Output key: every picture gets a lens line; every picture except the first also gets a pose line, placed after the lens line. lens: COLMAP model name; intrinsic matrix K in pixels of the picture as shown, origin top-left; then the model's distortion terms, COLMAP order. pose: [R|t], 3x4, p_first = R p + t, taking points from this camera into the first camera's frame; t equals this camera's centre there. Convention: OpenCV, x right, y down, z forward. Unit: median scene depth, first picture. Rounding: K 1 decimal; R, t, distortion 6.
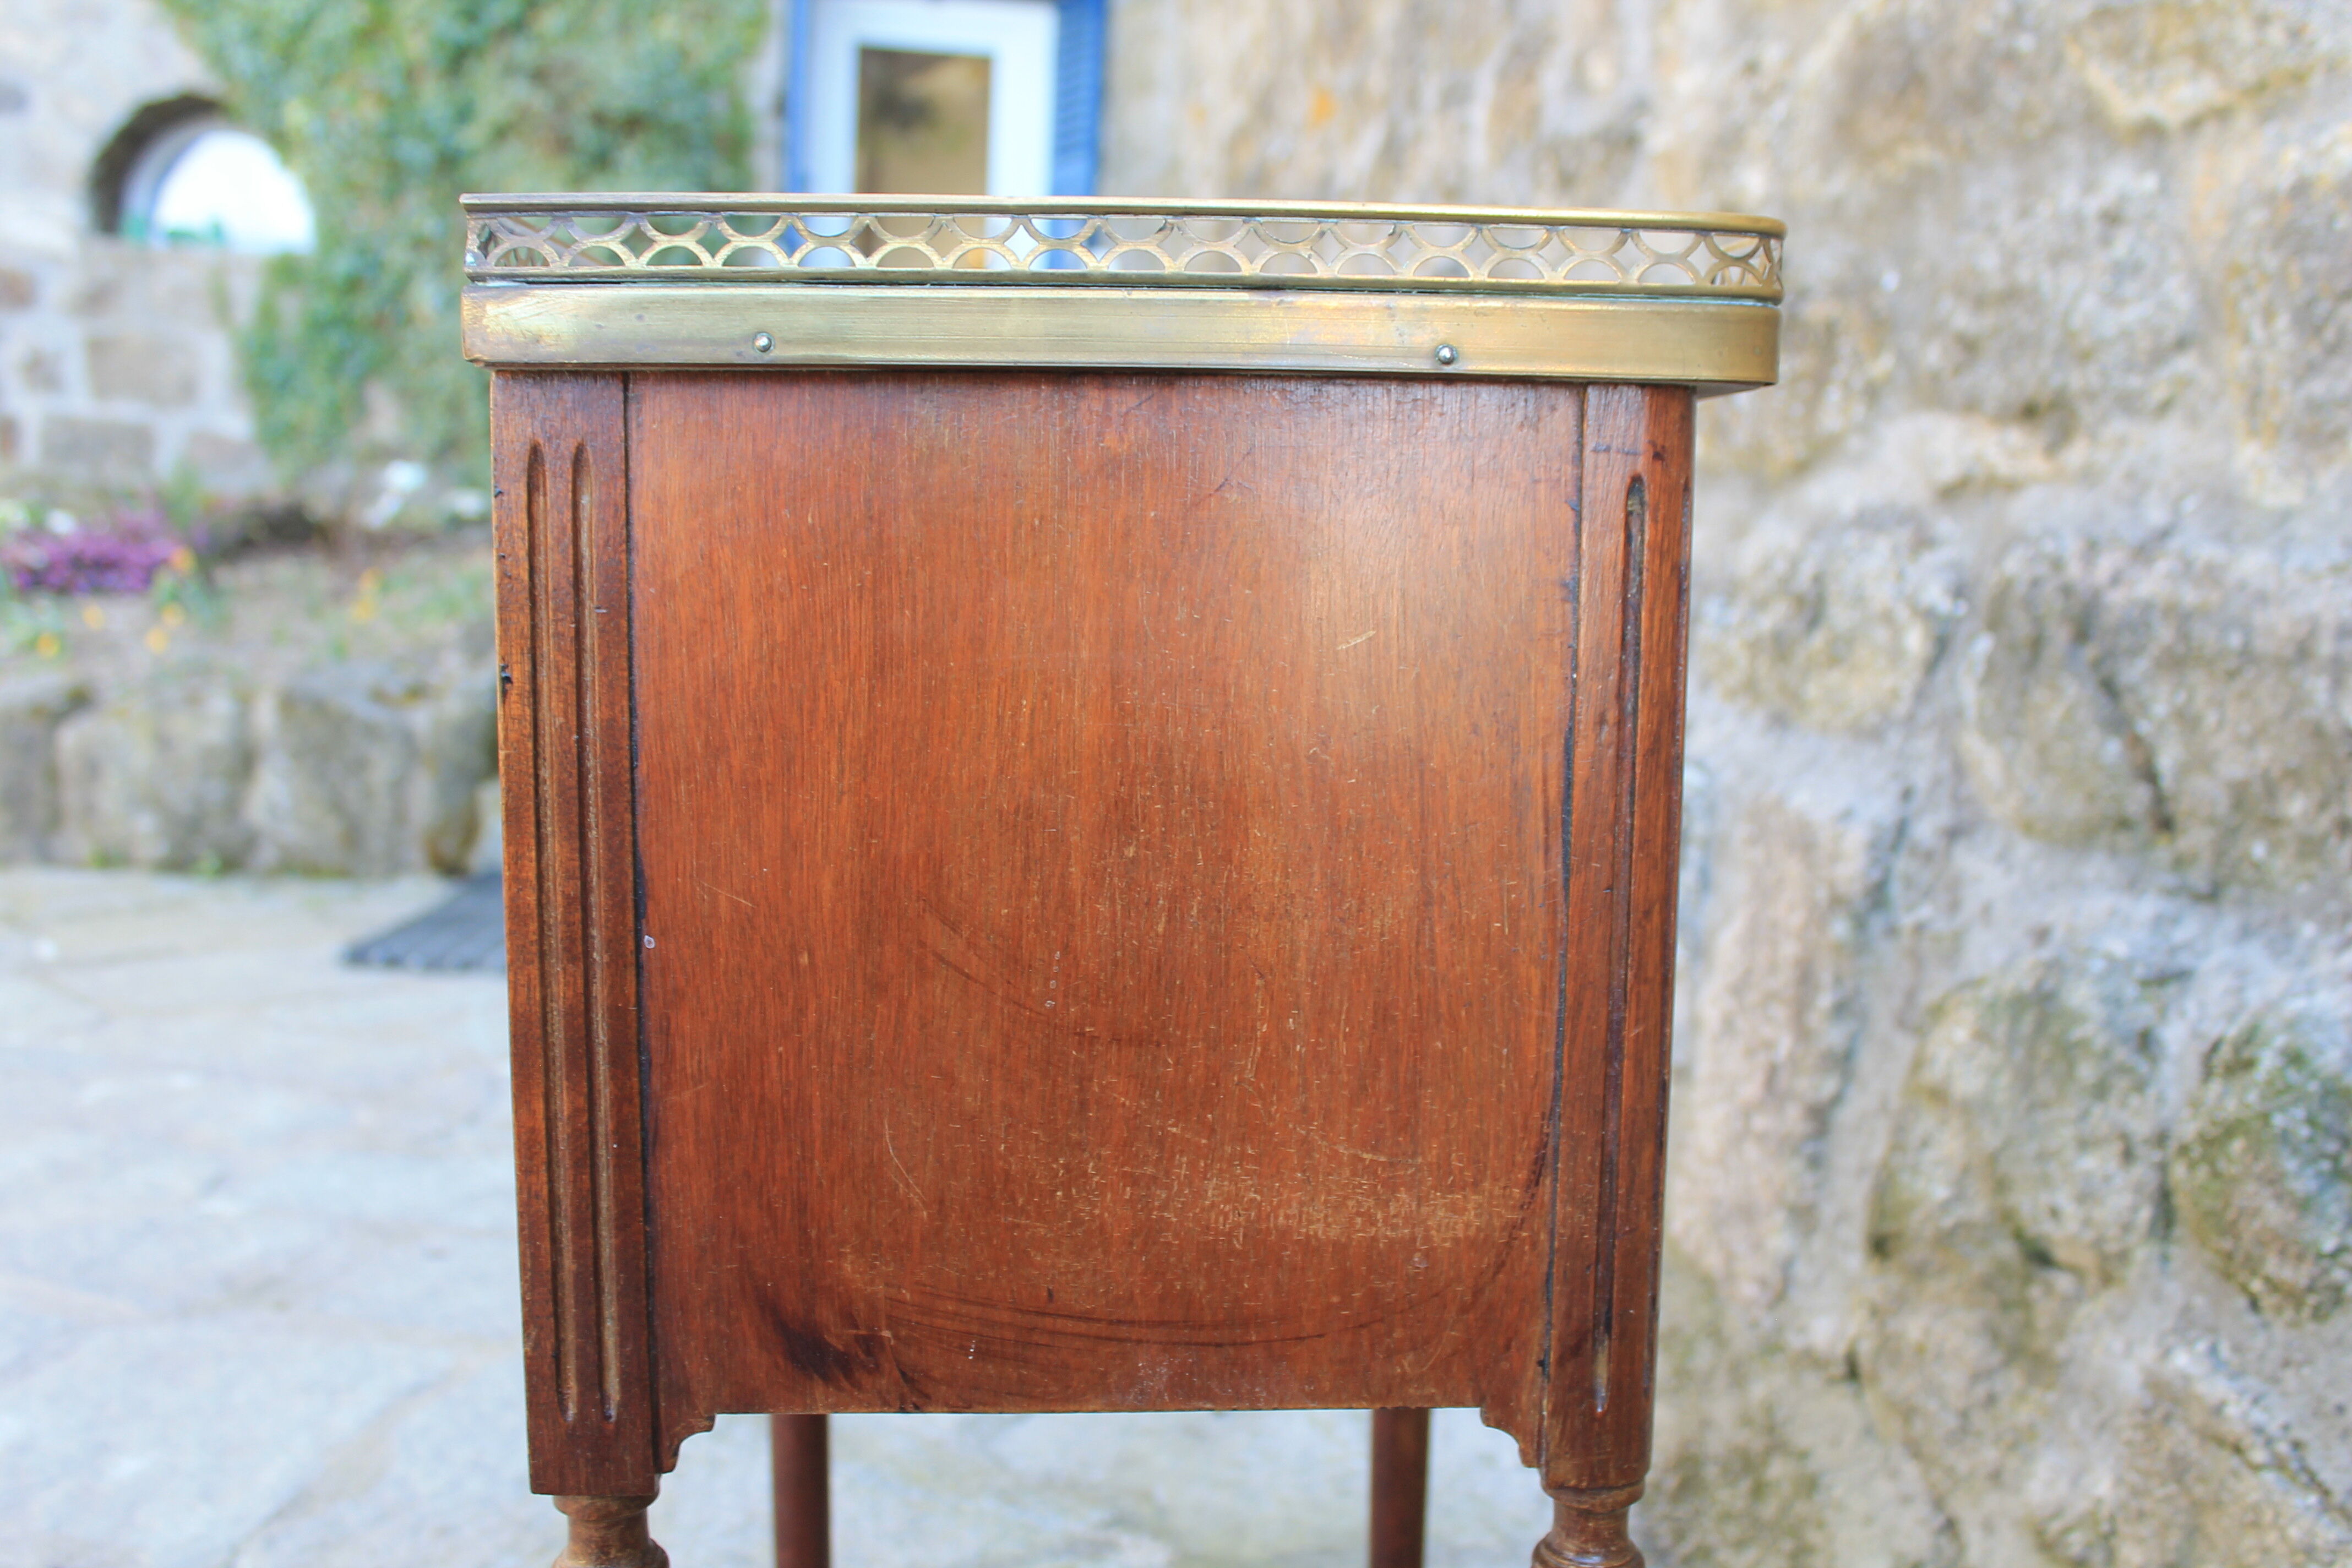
lens RADIAL K [[2149.0, 0, 1165.5], [0, 2149.0, 781.1], [0, 0, 1]] dist [-0.002186, -0.000855]
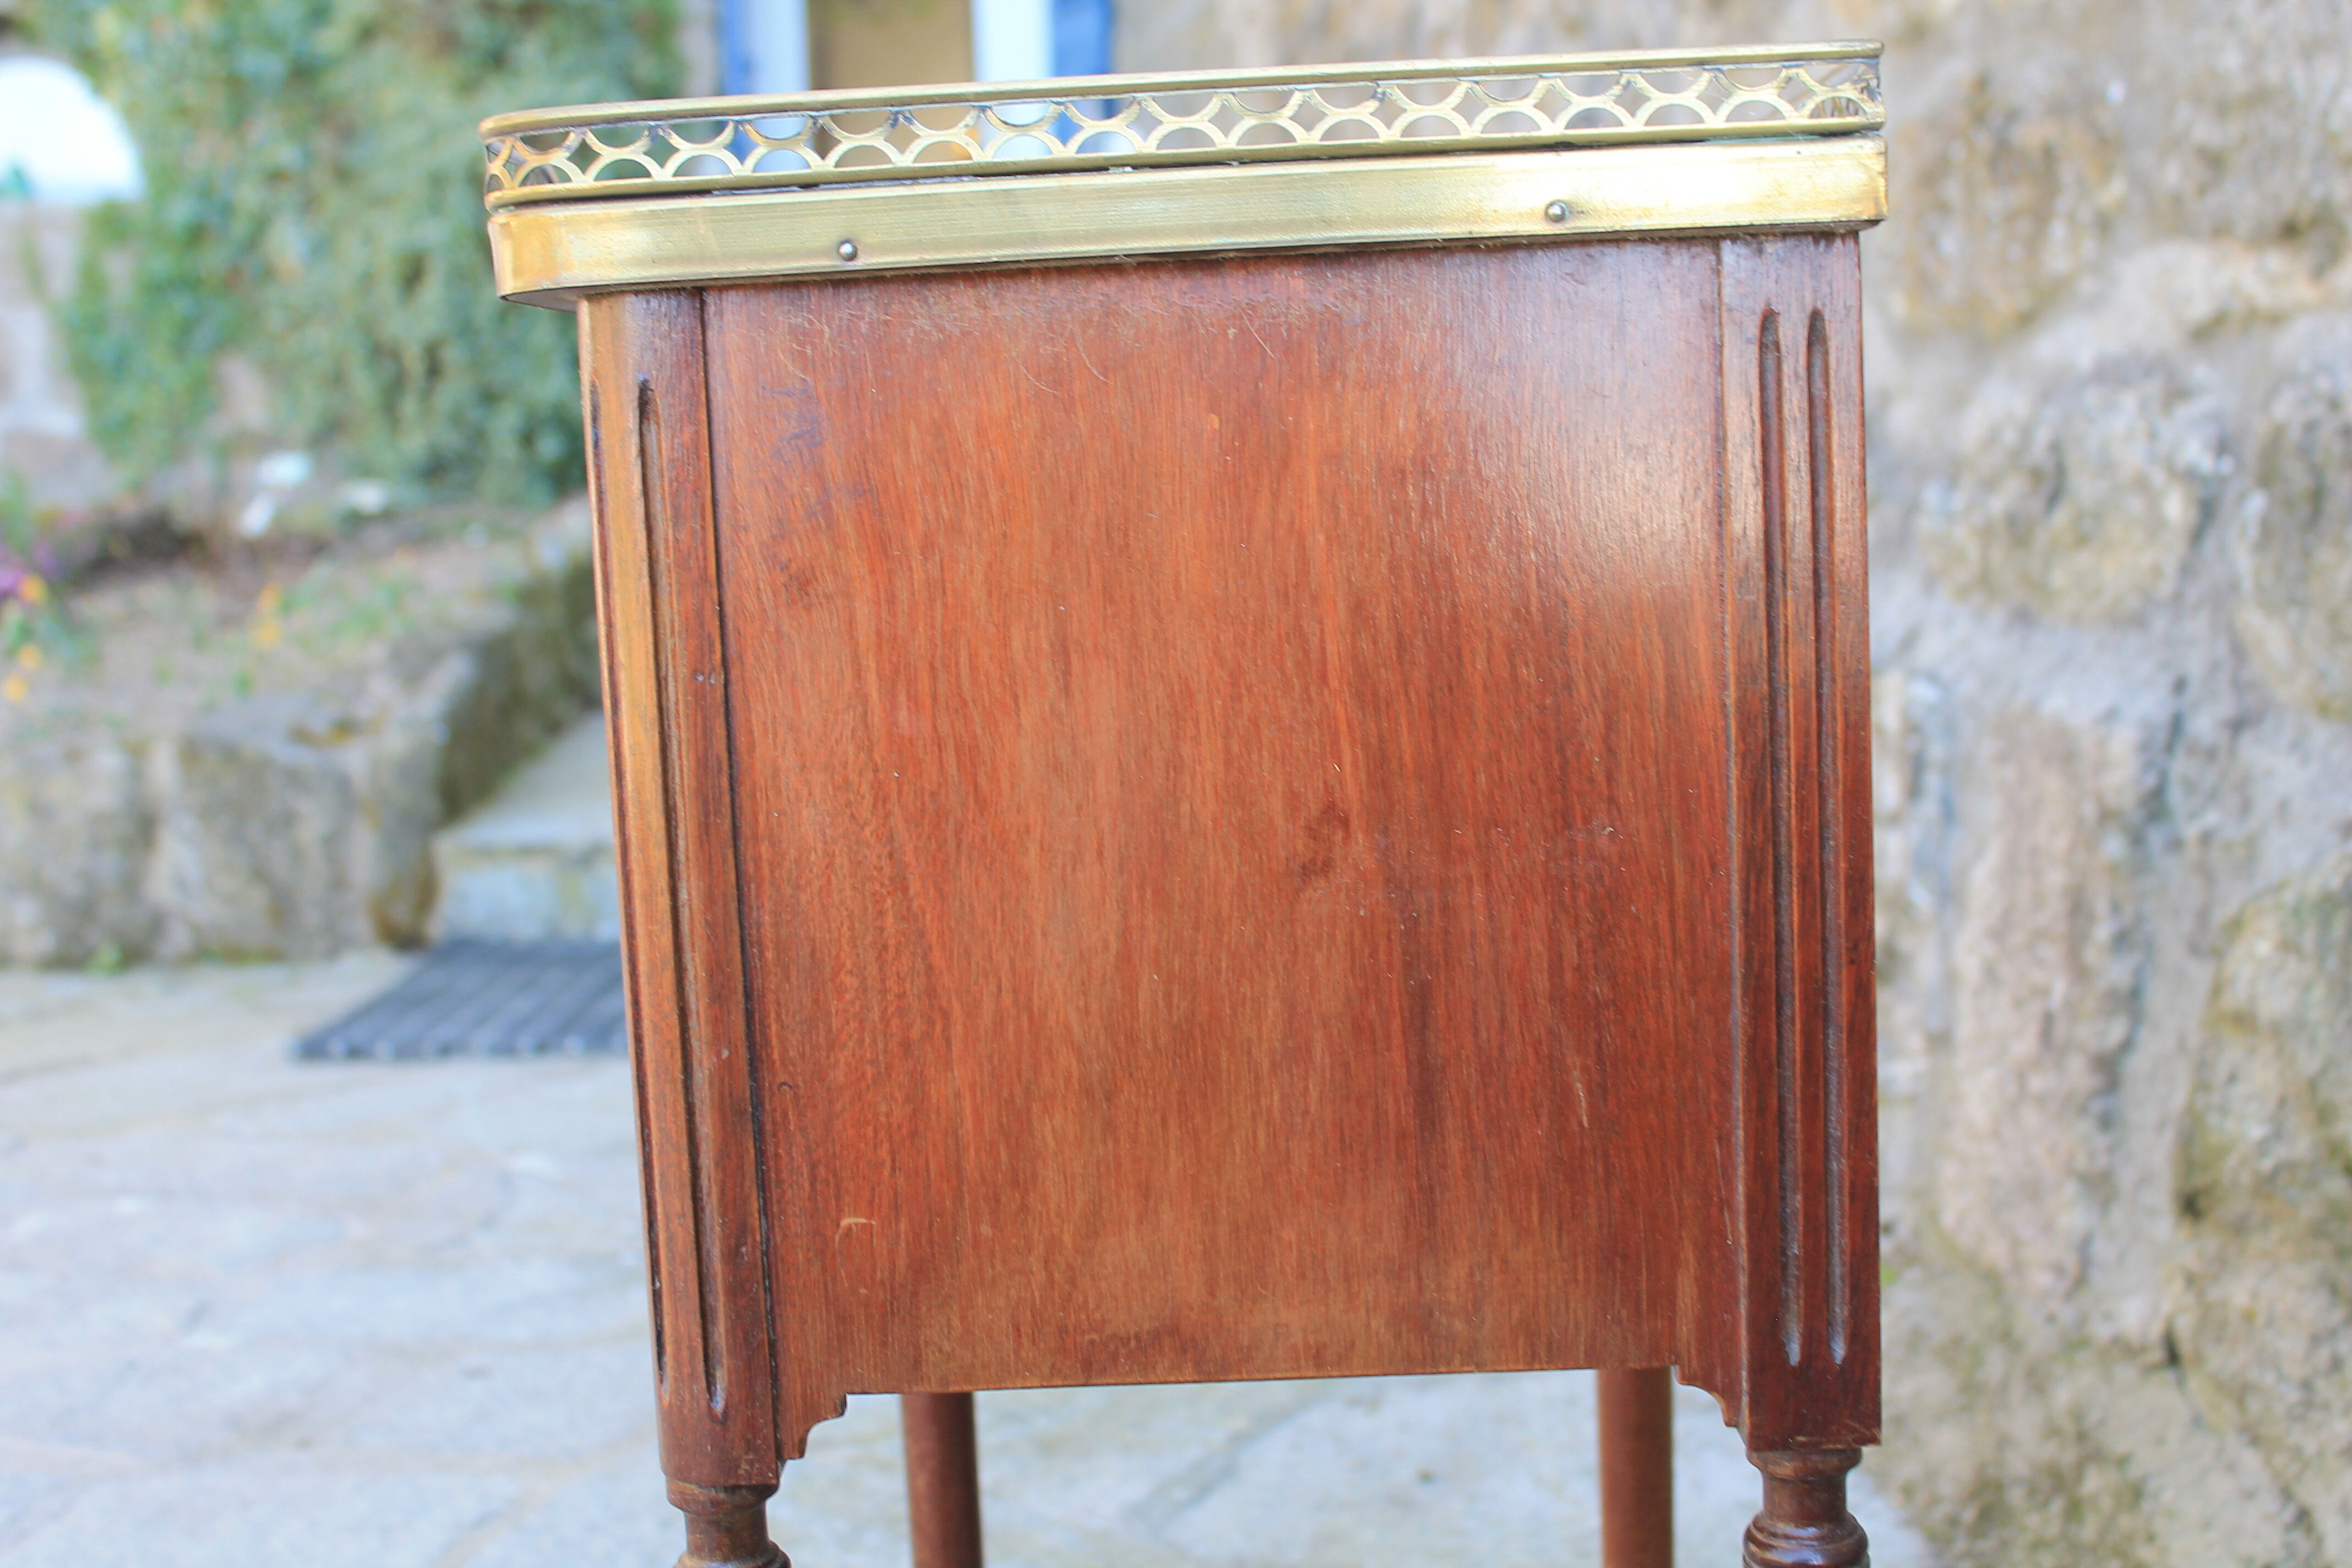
lens RADIAL K [[2859.1, 0, 1181.3], [0, 2859.1, 772.2], [0, 0, 1]] dist [0.063092, 0.000000]
pose [[0.997236, -0.074127, -0.005064, -0.044513], [0.074032, 0.997112, -0.016917, 0.027061], [0.006304, 0.016495, 0.999844, -0.137449]]
